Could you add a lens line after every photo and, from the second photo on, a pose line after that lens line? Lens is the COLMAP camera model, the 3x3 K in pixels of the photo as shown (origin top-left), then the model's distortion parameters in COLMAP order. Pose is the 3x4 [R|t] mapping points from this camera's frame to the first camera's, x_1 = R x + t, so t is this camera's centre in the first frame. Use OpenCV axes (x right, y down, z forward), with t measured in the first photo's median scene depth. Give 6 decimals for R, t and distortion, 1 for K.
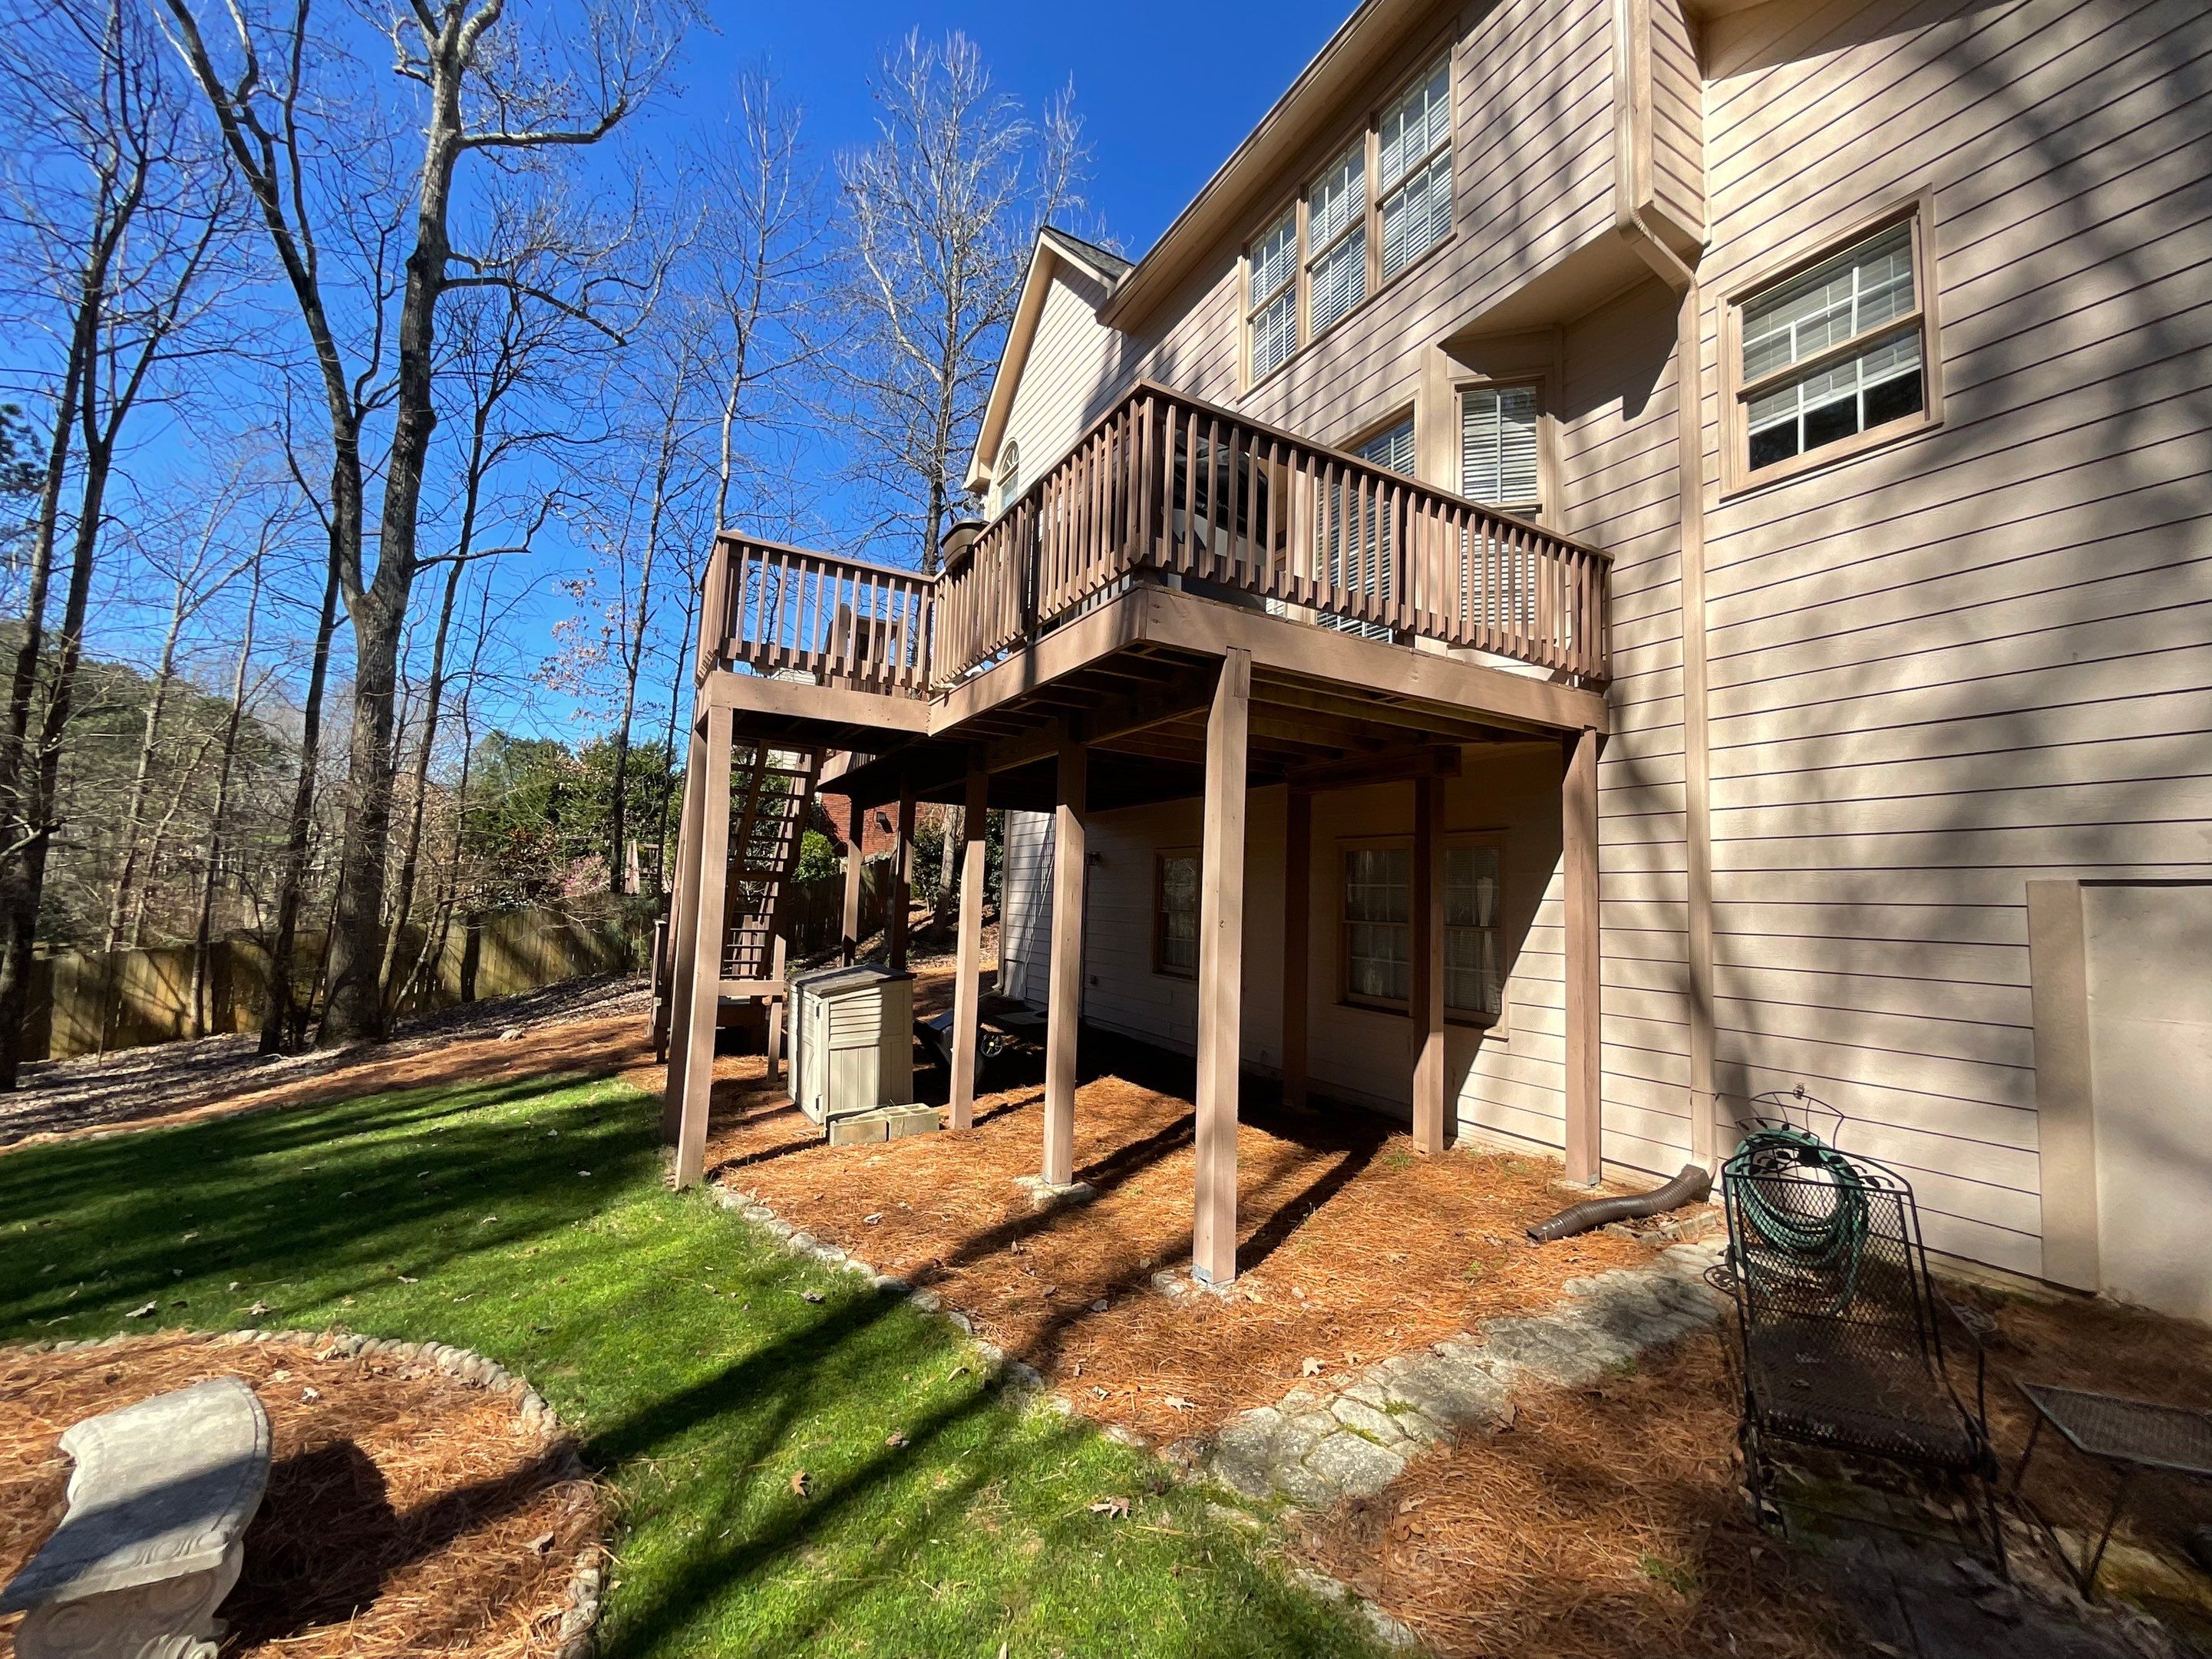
lens RADIAL K [[894.1, 0, 1107.2], [0, 894.1, 823.2], [0, 0, 1]] dist [0.002122, -0.000768]
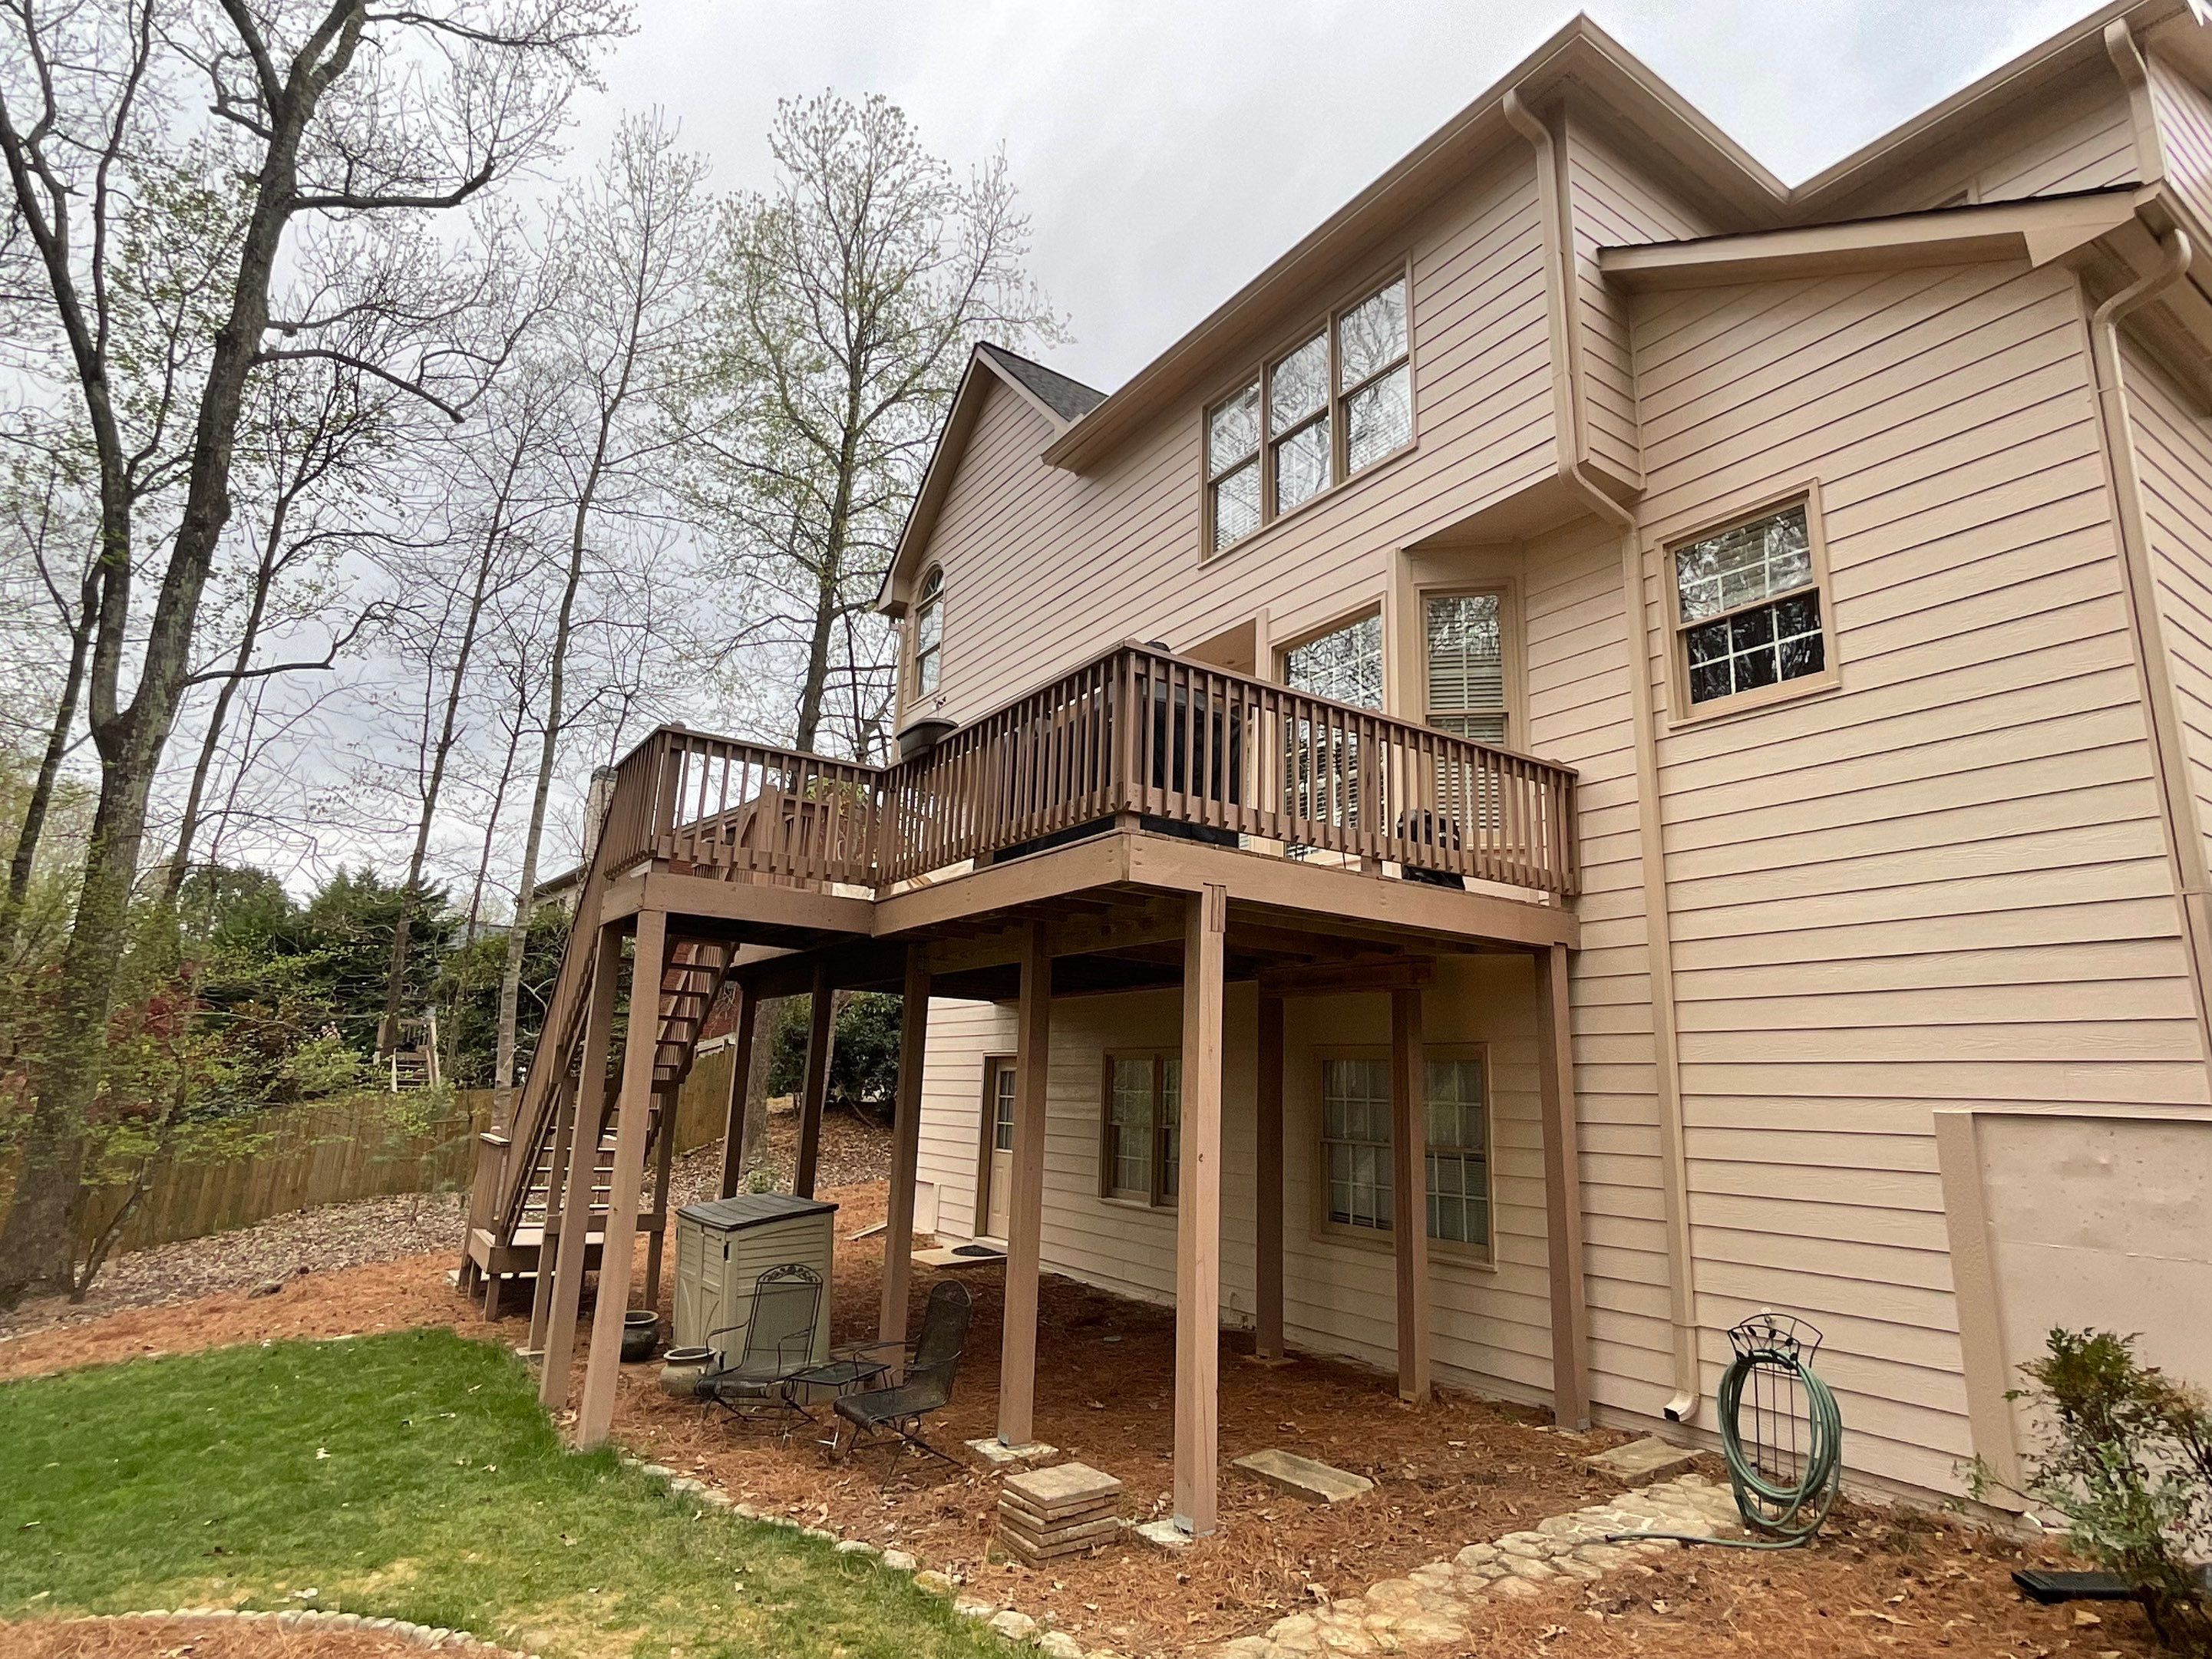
lens RADIAL K [[1164.8, 0, 1112.7], [0, 1164.8, 830.6], [0, 0, 1]] dist [0.004631, -0.002023]
pose [[0.996330, 0.017385, 0.083809, -0.024285], [-0.006253, 0.991324, -0.131292, -0.022246], [-0.085365, 0.130286, 0.987795, -0.094699]]
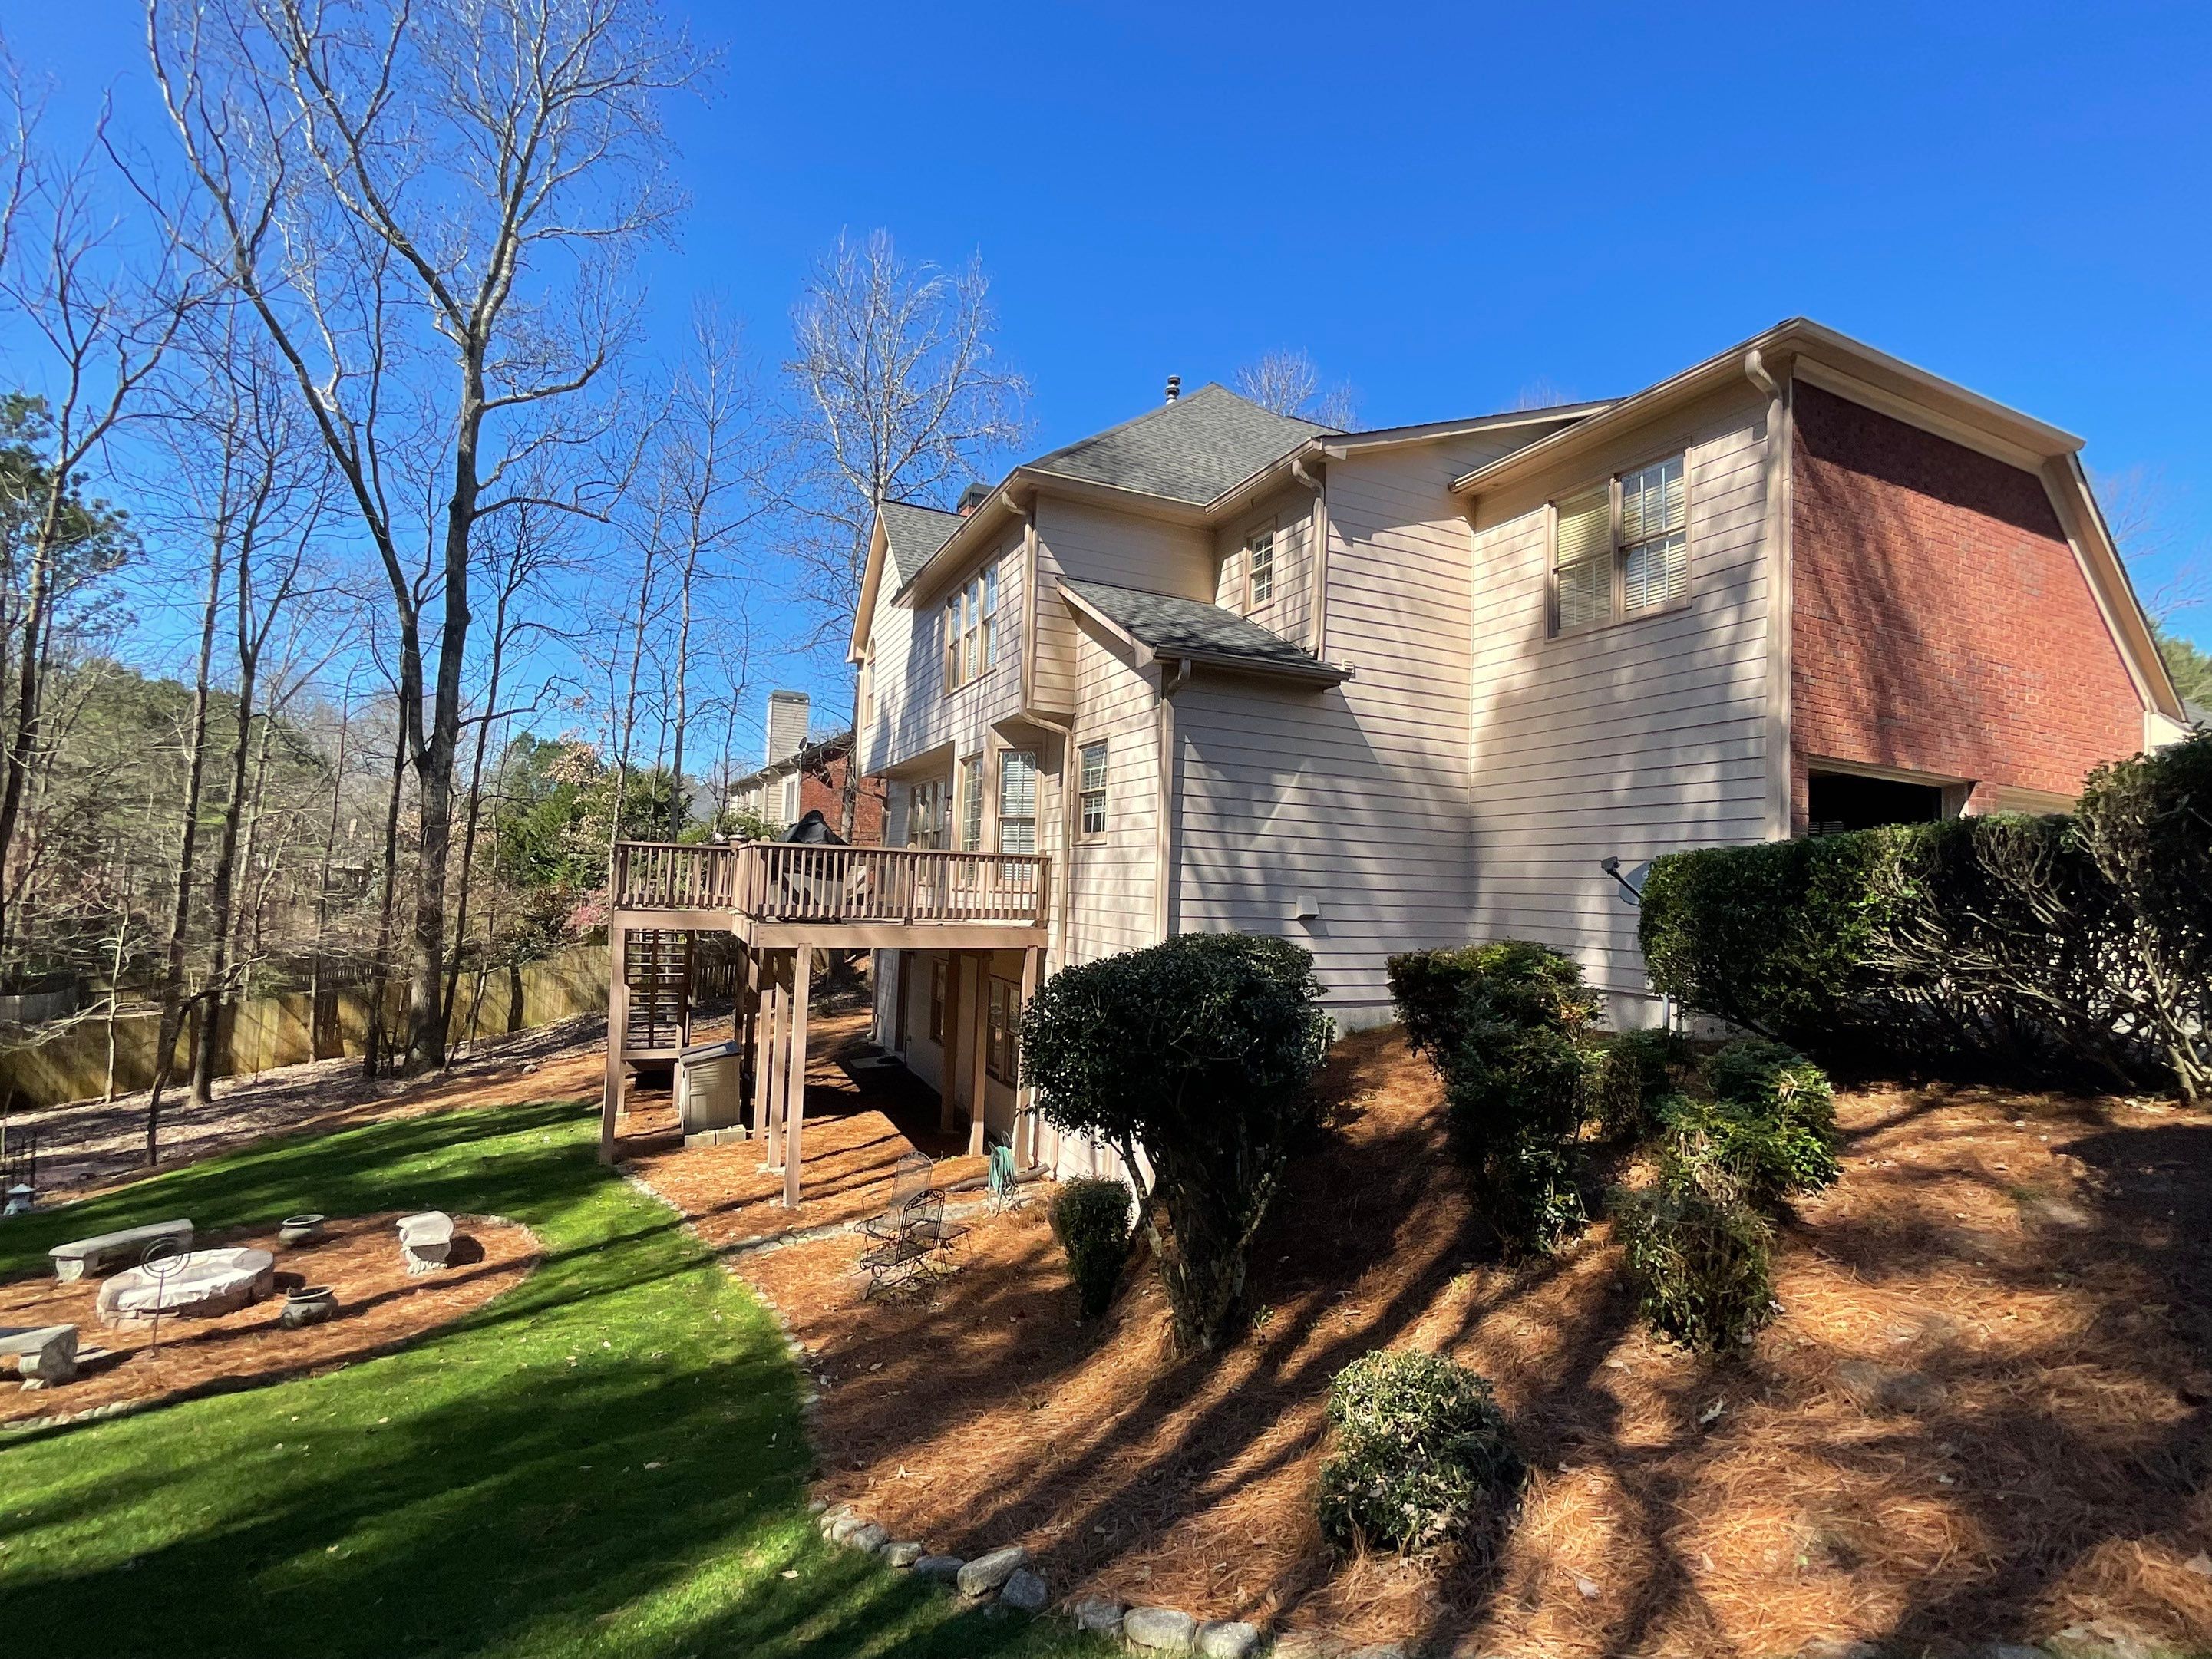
lens RADIAL K [[994.1, 0, 1105.8], [0, 994.1, 829.8], [0, 0, 1]] dist [-0.000753, 0.000967]
pose [[0.997387, -0.002540, -0.072197, 0.329428], [0.004576, 0.999596, 0.028055, -0.163800], [0.072096, -0.028313, 0.996996, -0.457251]]
